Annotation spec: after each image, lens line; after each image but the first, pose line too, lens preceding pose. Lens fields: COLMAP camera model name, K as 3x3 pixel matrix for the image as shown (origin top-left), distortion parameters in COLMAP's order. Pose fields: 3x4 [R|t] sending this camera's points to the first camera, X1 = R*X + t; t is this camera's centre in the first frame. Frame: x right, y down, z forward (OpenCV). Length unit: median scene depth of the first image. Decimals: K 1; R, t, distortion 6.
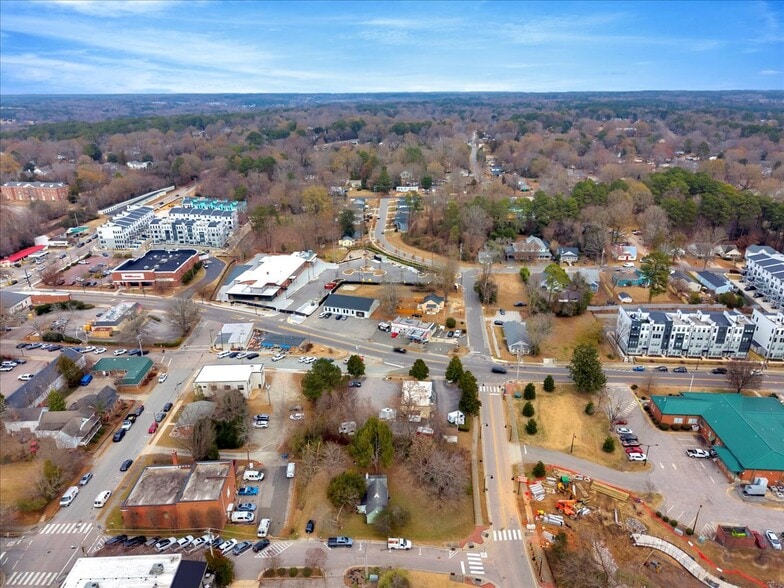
lens RADIAL K [[516.0, 0, 390.1], [0, 516.0, 308.3], [0, 0, 1]] dist [0.020000, -0.007365]
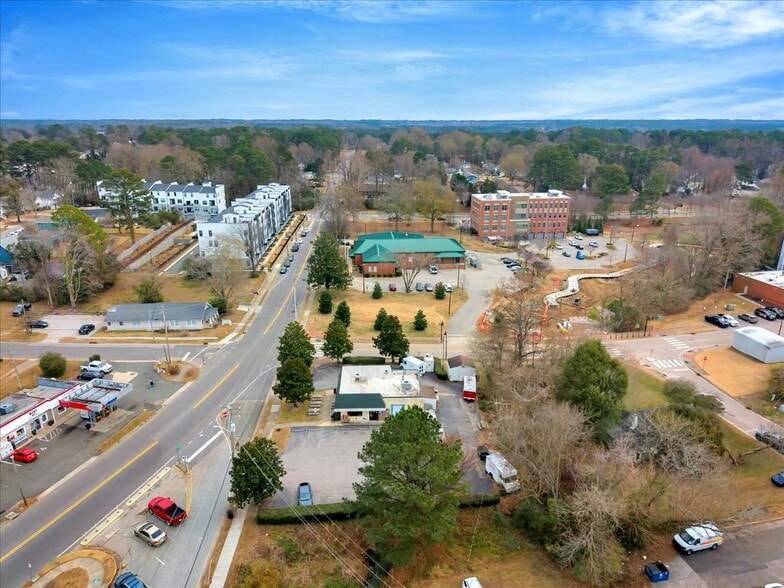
lens RADIAL K [[525.4, 0, 392.0], [0, 525.4, 294.0], [0, 0, 1]] dist [0.069891, -0.072486]
pose [[-0.153305, -0.300325, 0.941436, -0.298815], [0.385894, 0.858858, 0.336822, -0.058315], [-0.909716, 0.414931, -0.015774, 0.687909]]
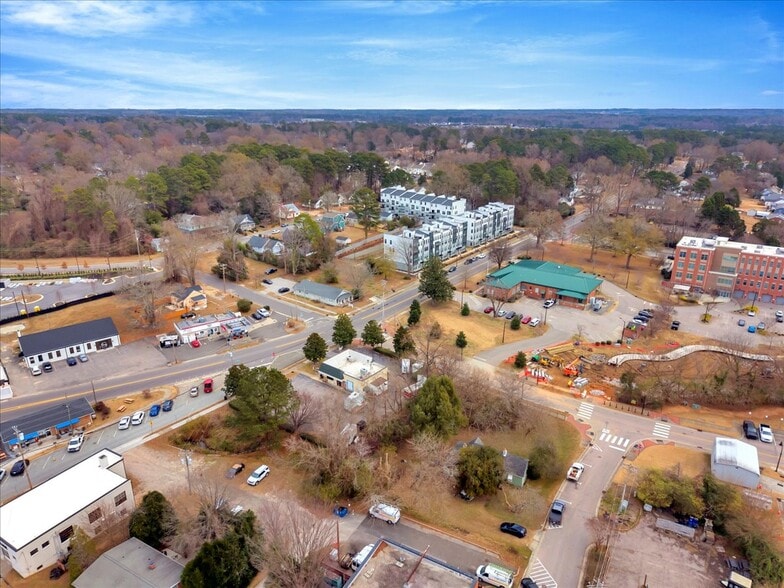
lens RADIAL K [[525.4, 0, 392.0], [0, 525.4, 294.0], [0, 0, 1]] dist [0.069891, -0.072486]
pose [[0.524602, -0.275516, 0.805533, -0.375895], [0.328320, 0.938467, 0.107166, -0.000374], [-0.785493, 0.208254, 0.582779, 0.339432]]
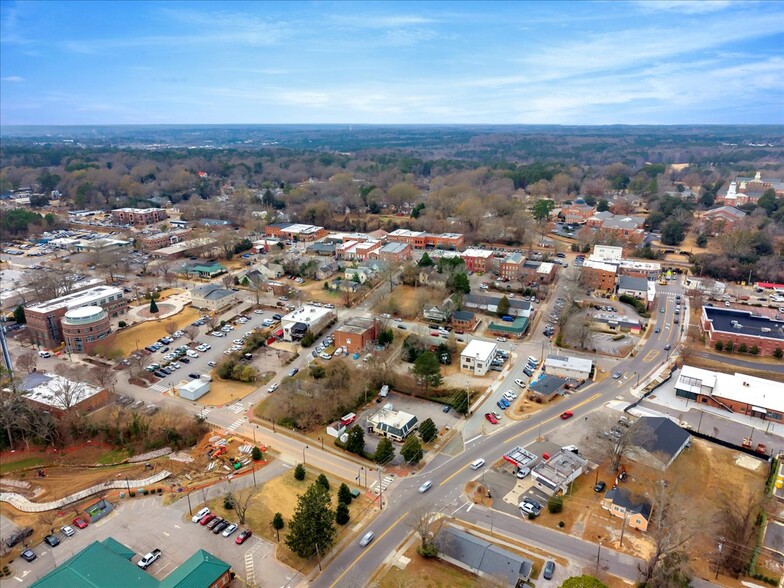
lens RADIAL K [[525.4, 0, 392.0], [0, 525.4, 294.0], [0, 0, 1]] dist [0.069891, -0.072486]
pose [[-0.438913, 0.290215, -0.850371, 0.639934], [-0.343998, 0.820025, 0.457410, -0.384369], [0.830073, 0.493289, -0.260086, 0.826859]]
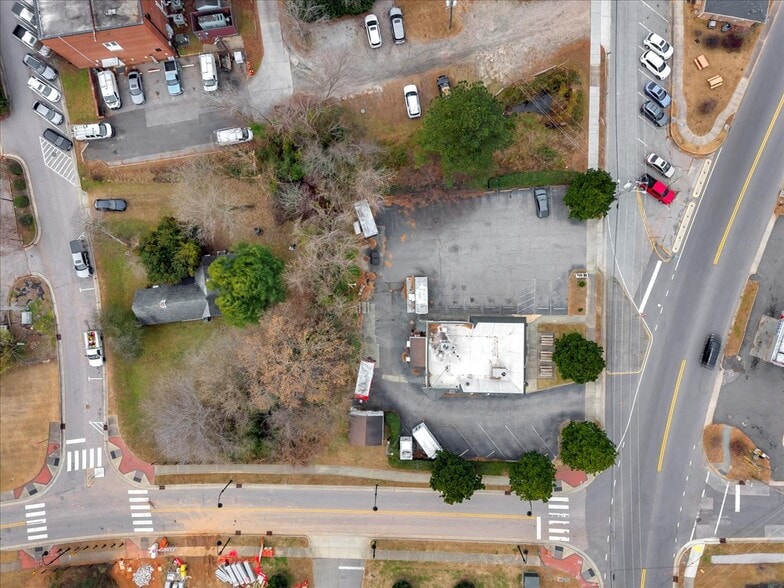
lens RADIAL K [[525.4, 0, 392.0], [0, 525.4, 294.0], [0, 0, 1]] dist [0.069891, -0.072486]
pose [[0.103447, 0.994541, 0.013699, -0.010347], [-0.373066, 0.026030, 0.927440, -0.158129], [0.922020, -0.101051, 0.373722, 0.554518]]
